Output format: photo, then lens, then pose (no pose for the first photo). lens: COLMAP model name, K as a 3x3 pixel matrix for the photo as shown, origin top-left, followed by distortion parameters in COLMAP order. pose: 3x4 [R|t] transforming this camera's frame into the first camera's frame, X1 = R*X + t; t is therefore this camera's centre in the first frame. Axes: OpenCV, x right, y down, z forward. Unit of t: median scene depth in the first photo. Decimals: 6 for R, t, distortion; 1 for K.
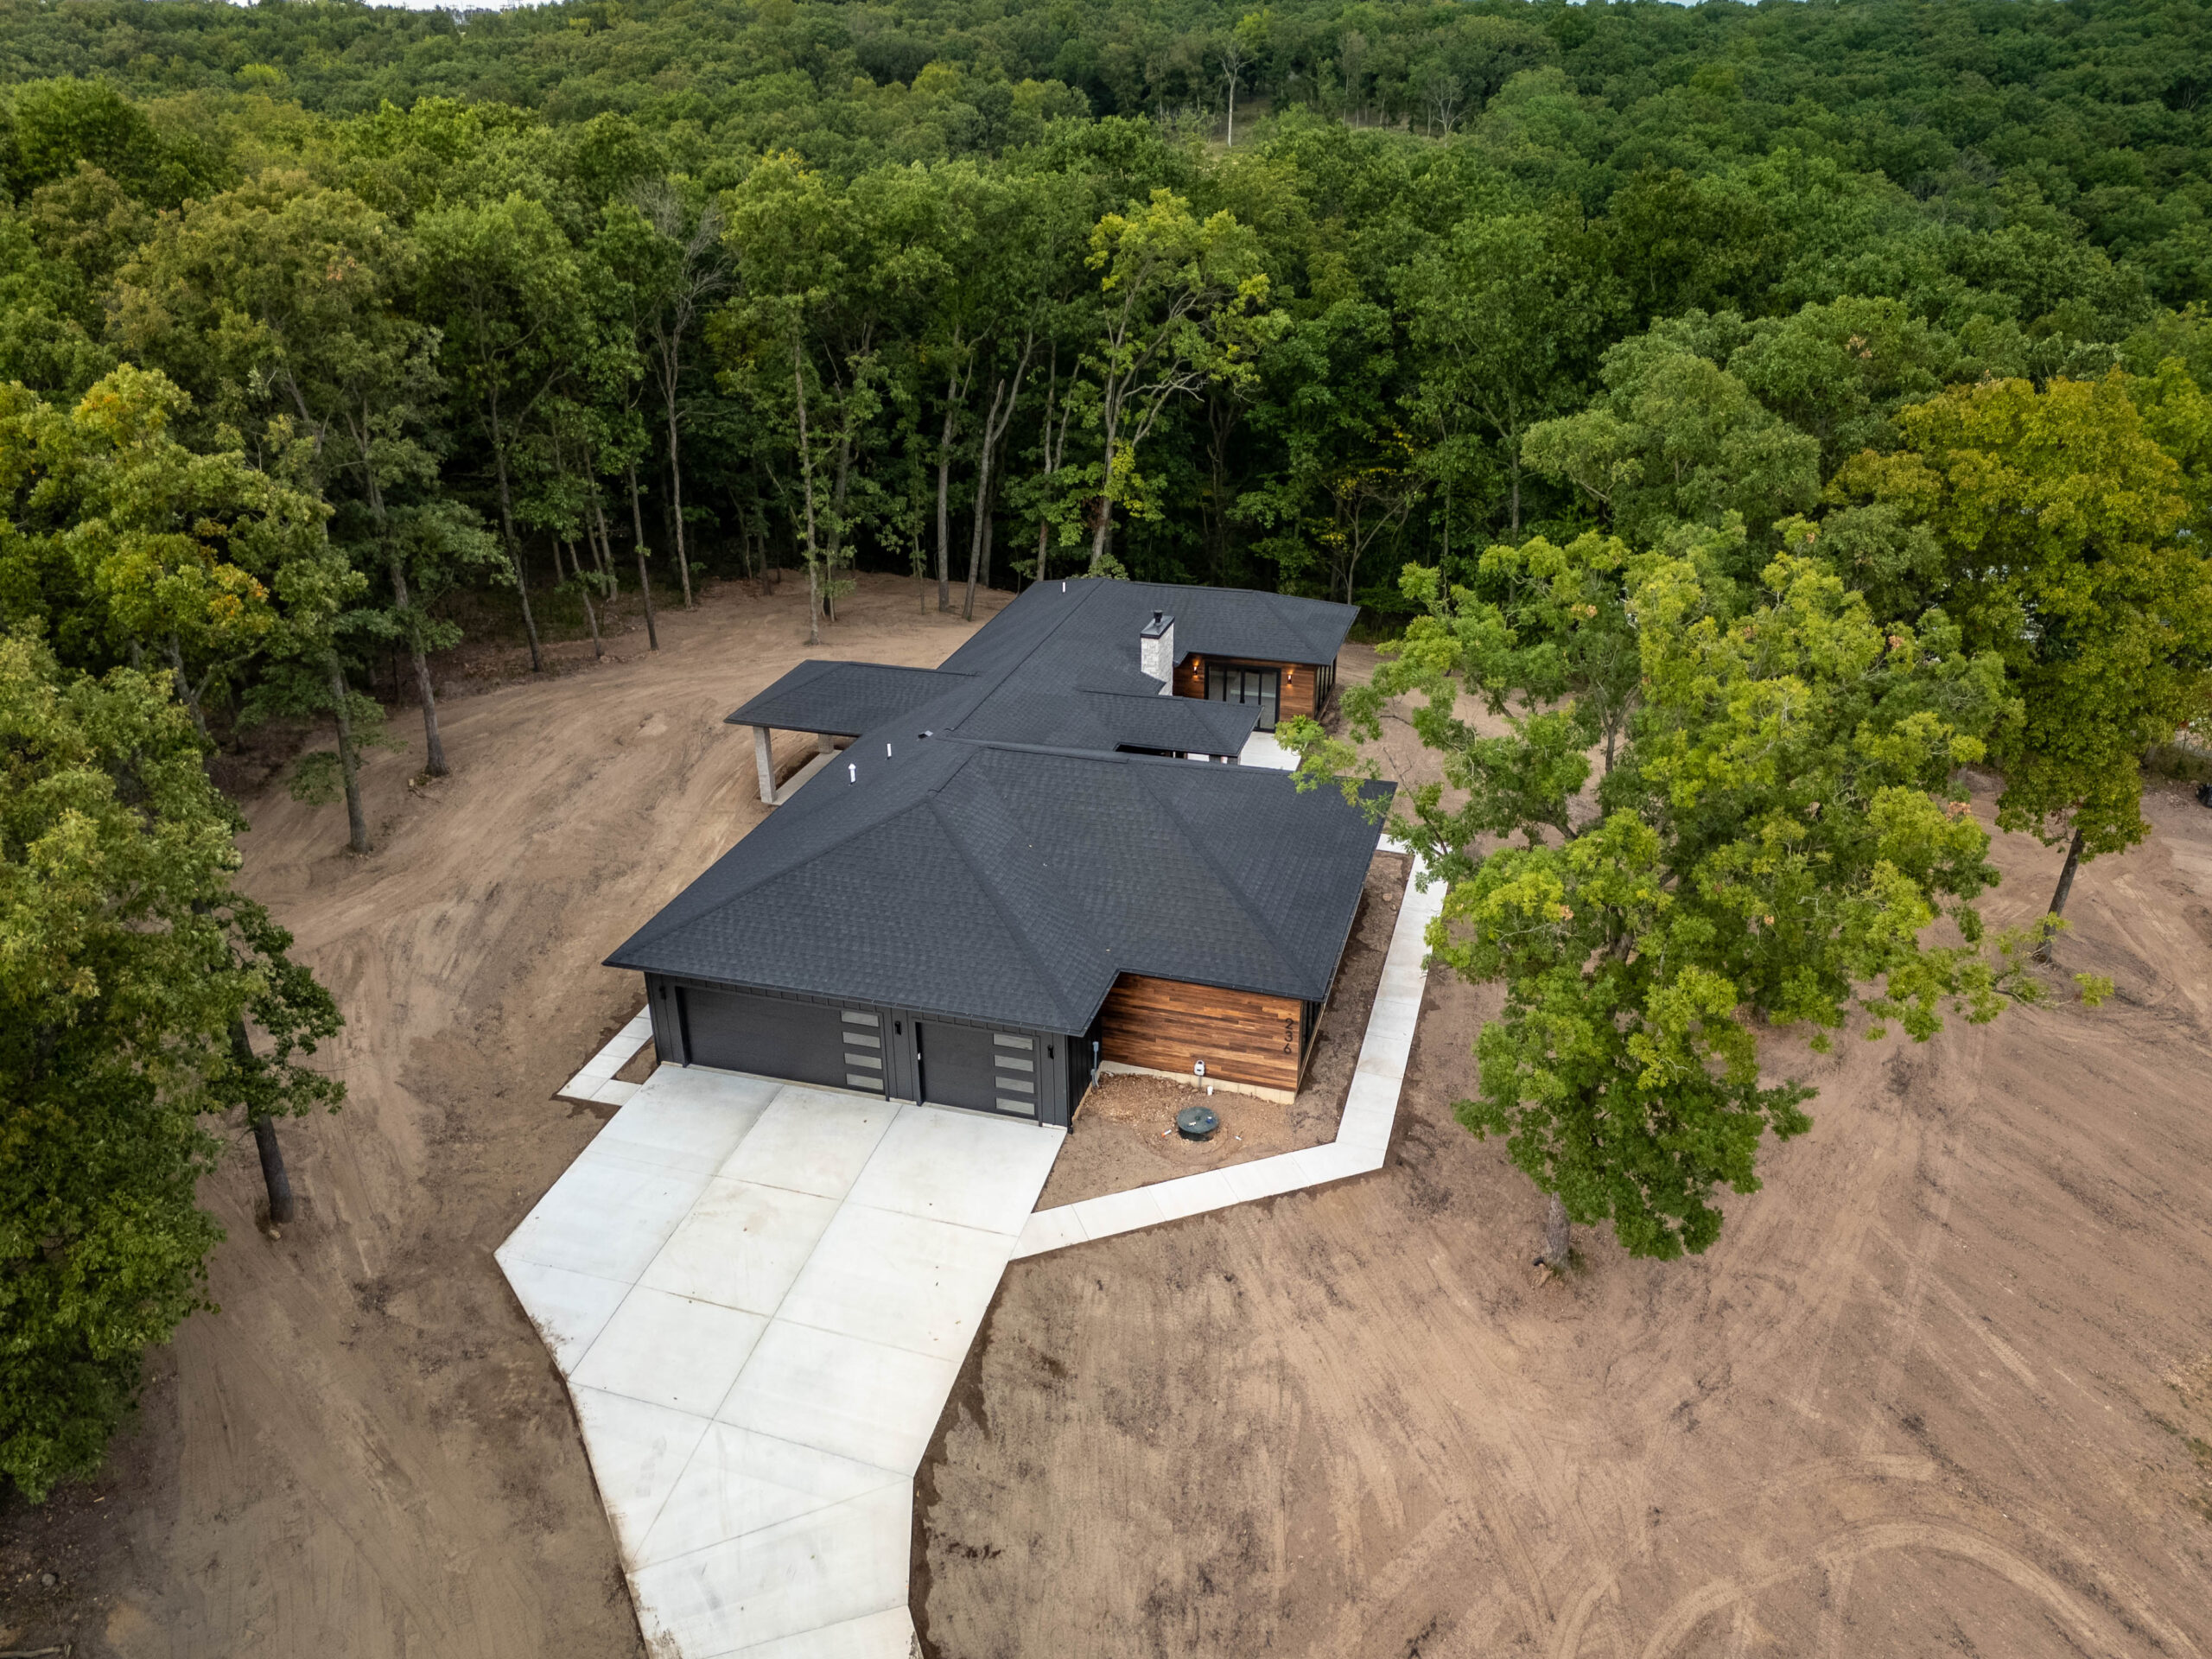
lens RADIAL K [[1568.0, 0, 1106.0], [0, 1568.0, 829.5], [0, 0, 1]] dist [0.116029, -0.249482]
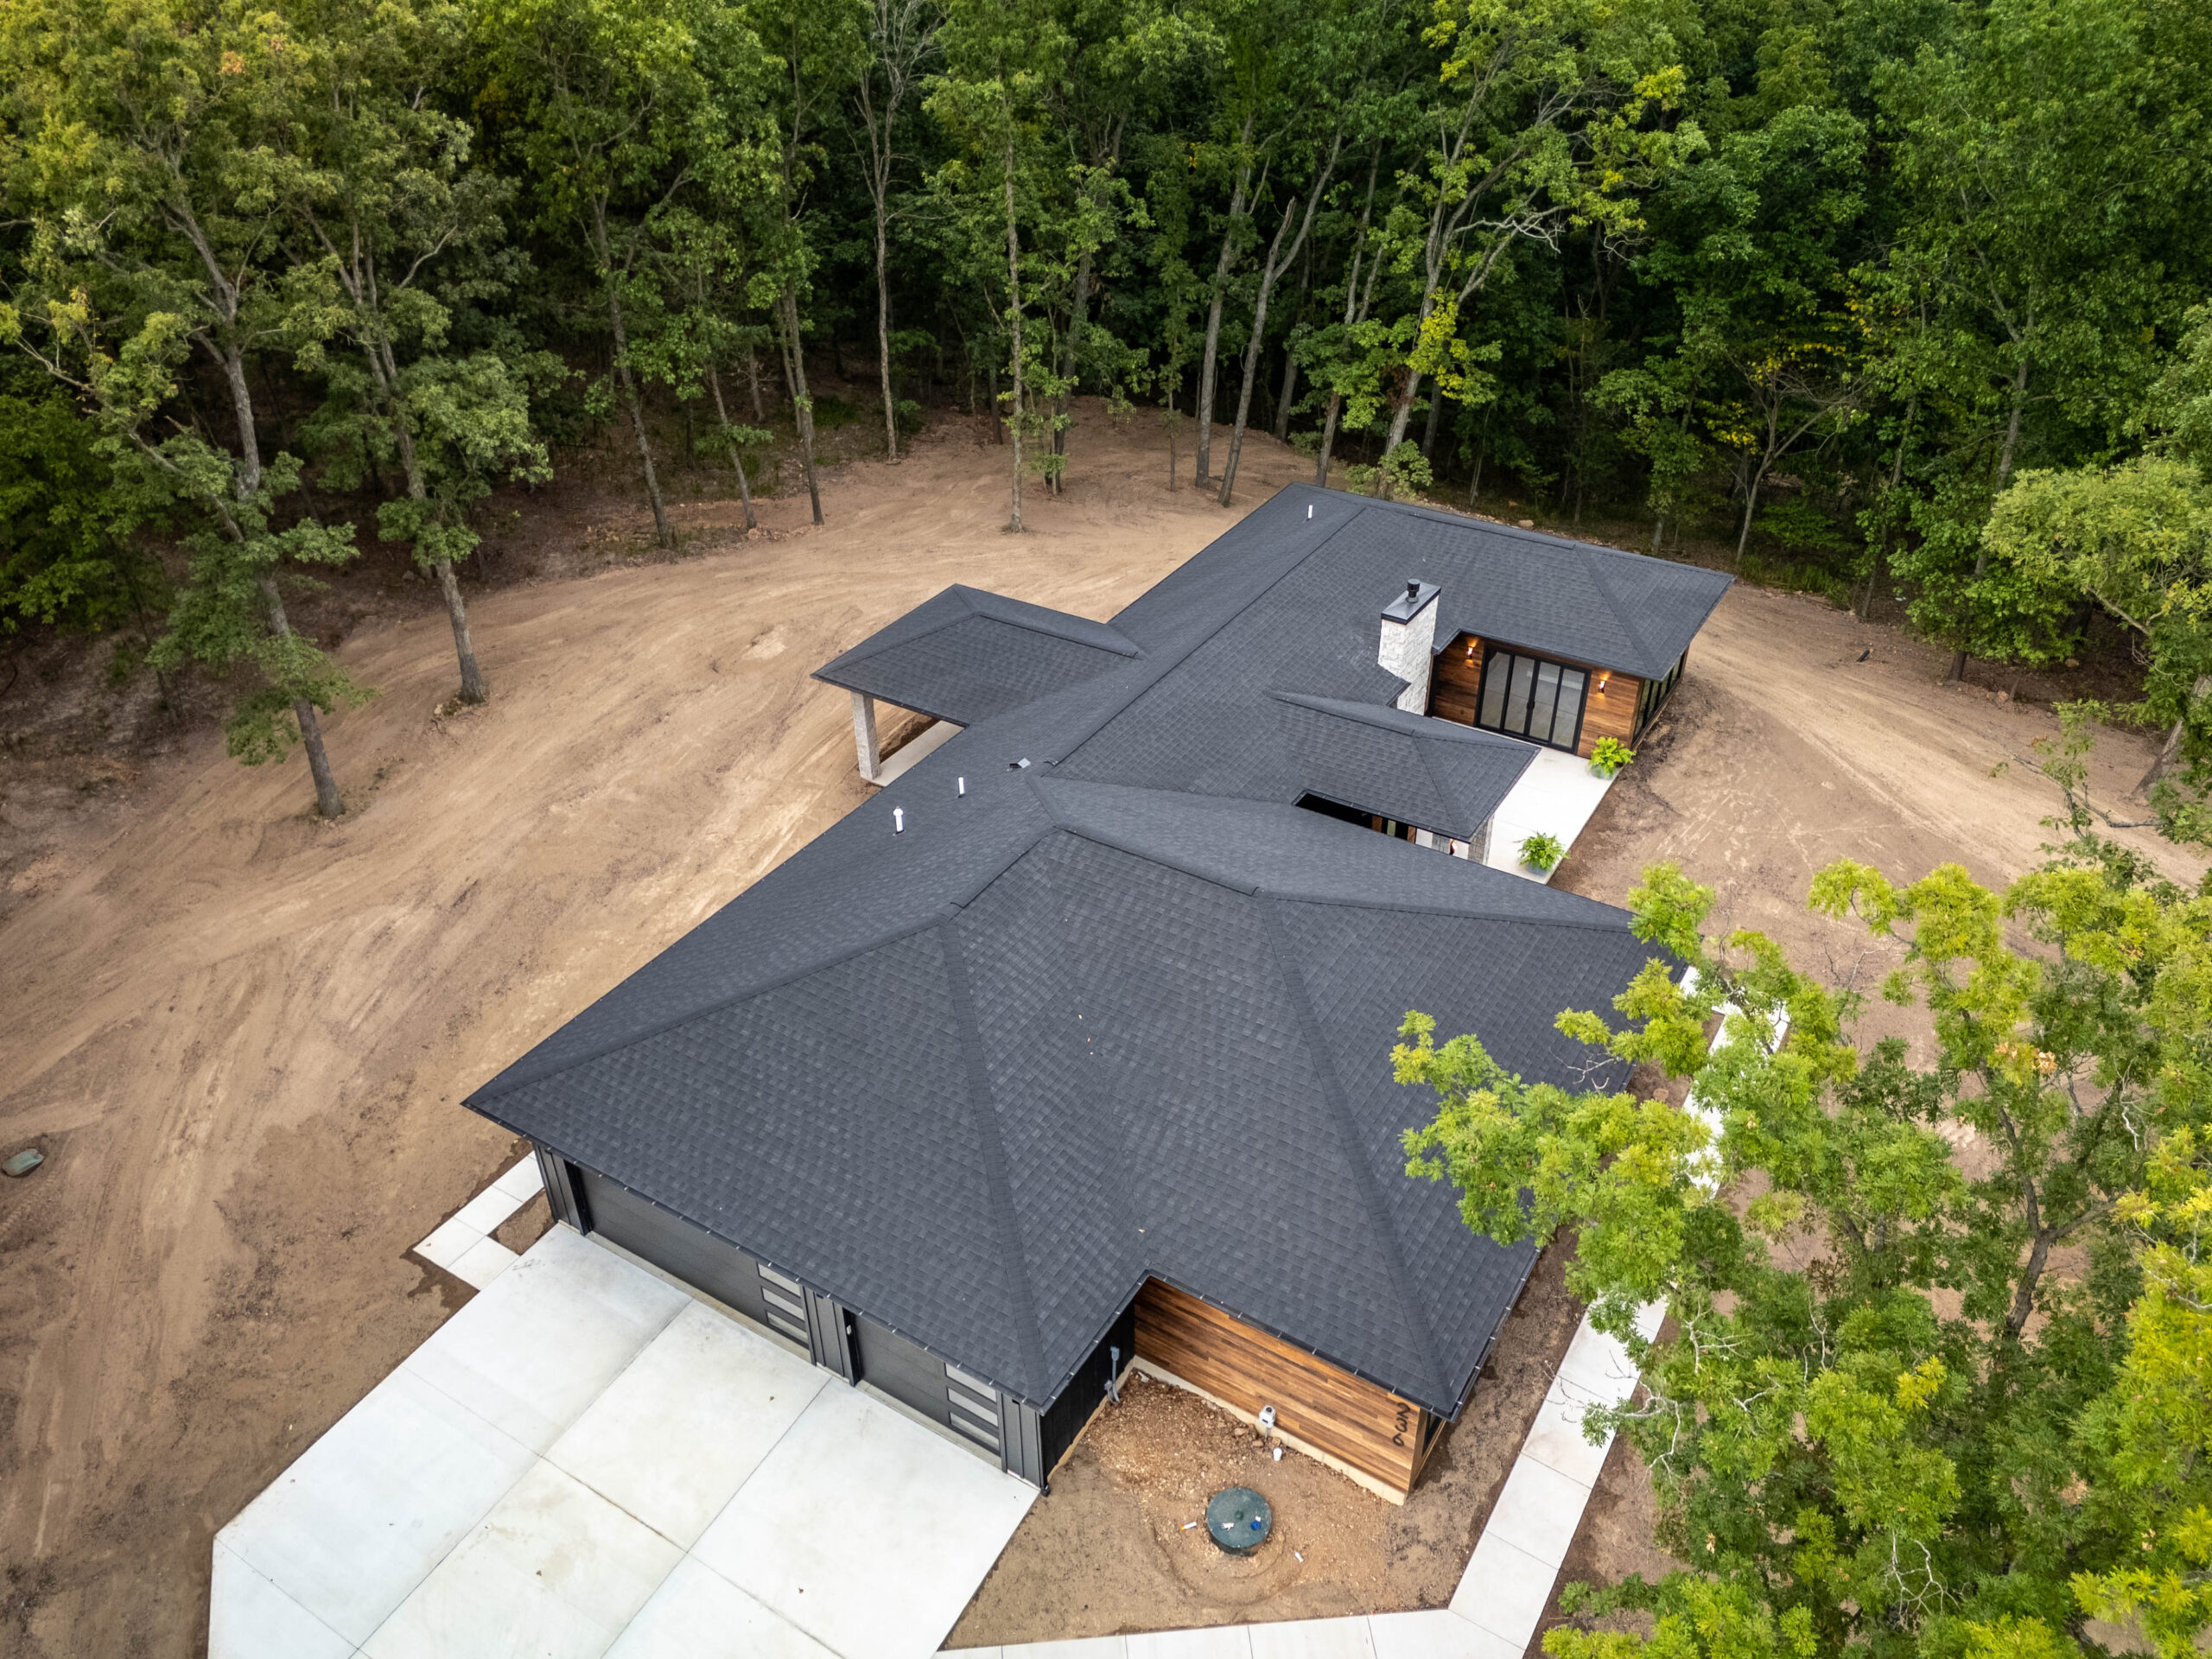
lens RADIAL K [[1614.9, 0, 1106.0], [0, 1614.9, 829.5], [0, 0, 1]] dist [0.057028, -0.036807]
pose [[0.965584, 0.146144, -0.215148, 0.061778], [-0.113764, 0.981196, 0.155925, -0.108903], [0.233890, -0.126083, 0.964053, 0.215934]]
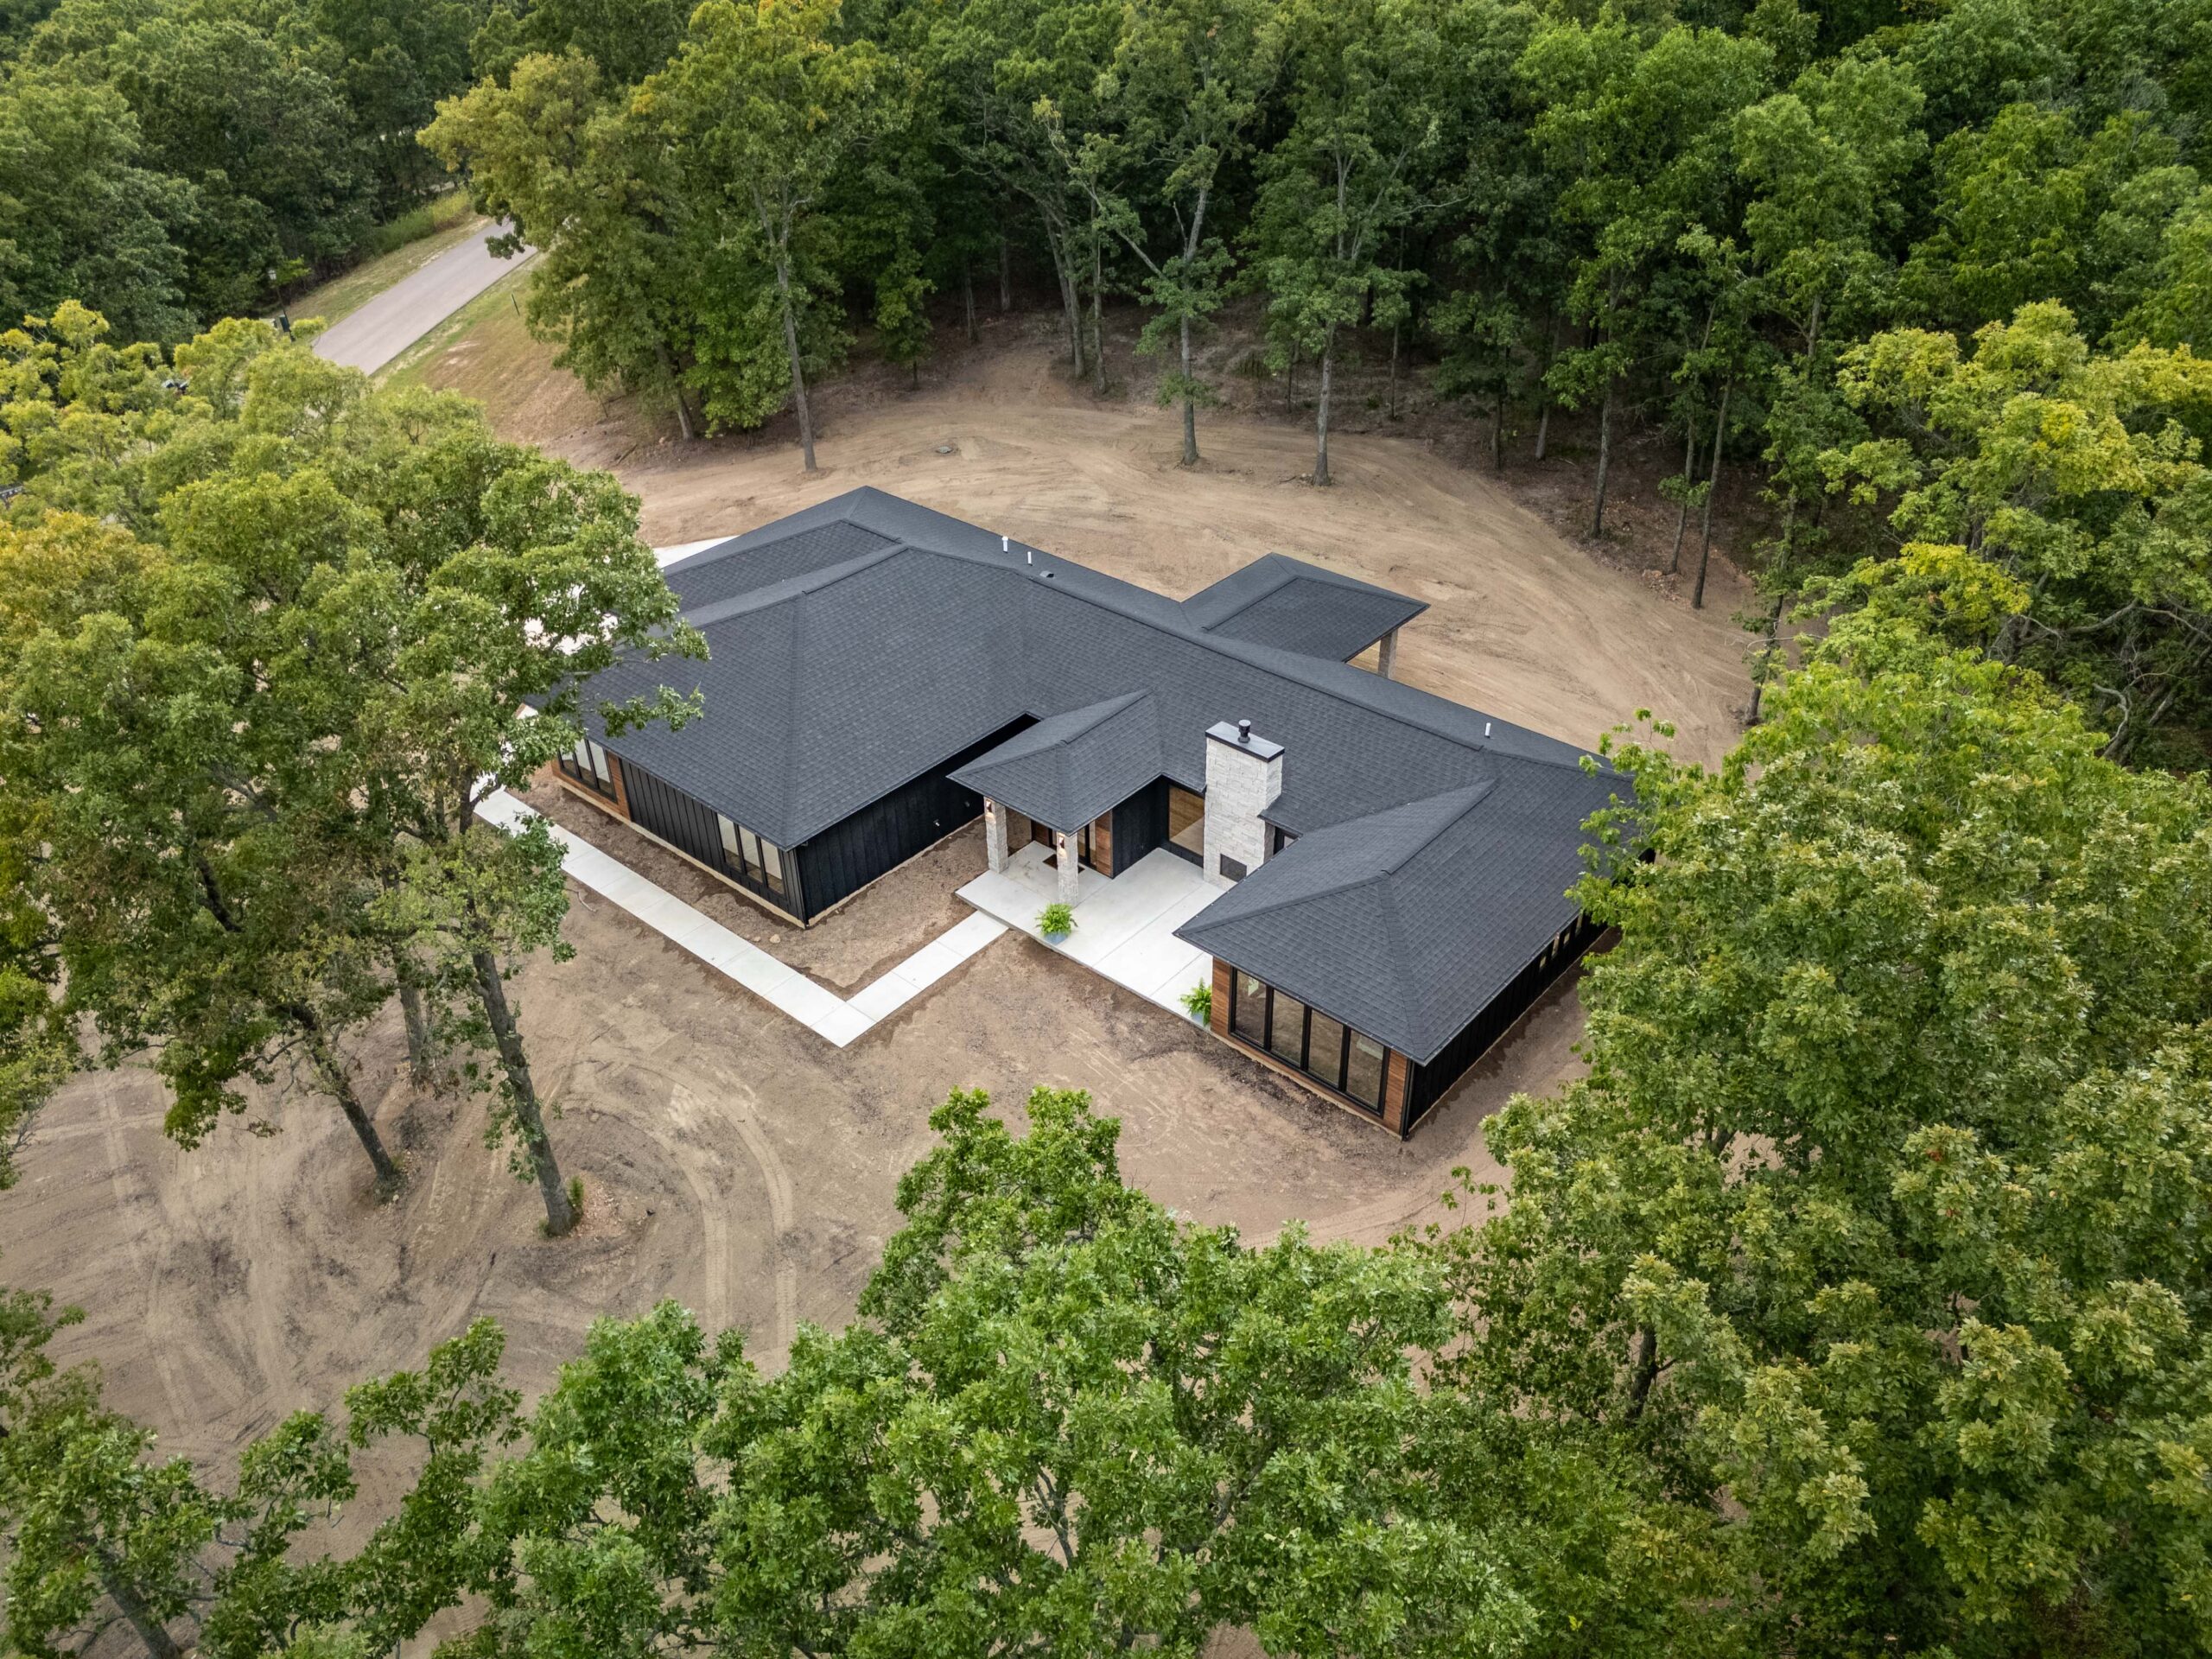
lens RADIAL K [[1614.9, 0, 1106.0], [0, 1614.9, 829.5], [0, 0, 1]] dist [0.057028, -0.036807]
pose [[-0.387926, 0.539938, -0.746981, 0.550209], [-0.403761, 0.628994, 0.664337, -0.493522], [0.828547, 0.559315, -0.025998, 0.844975]]
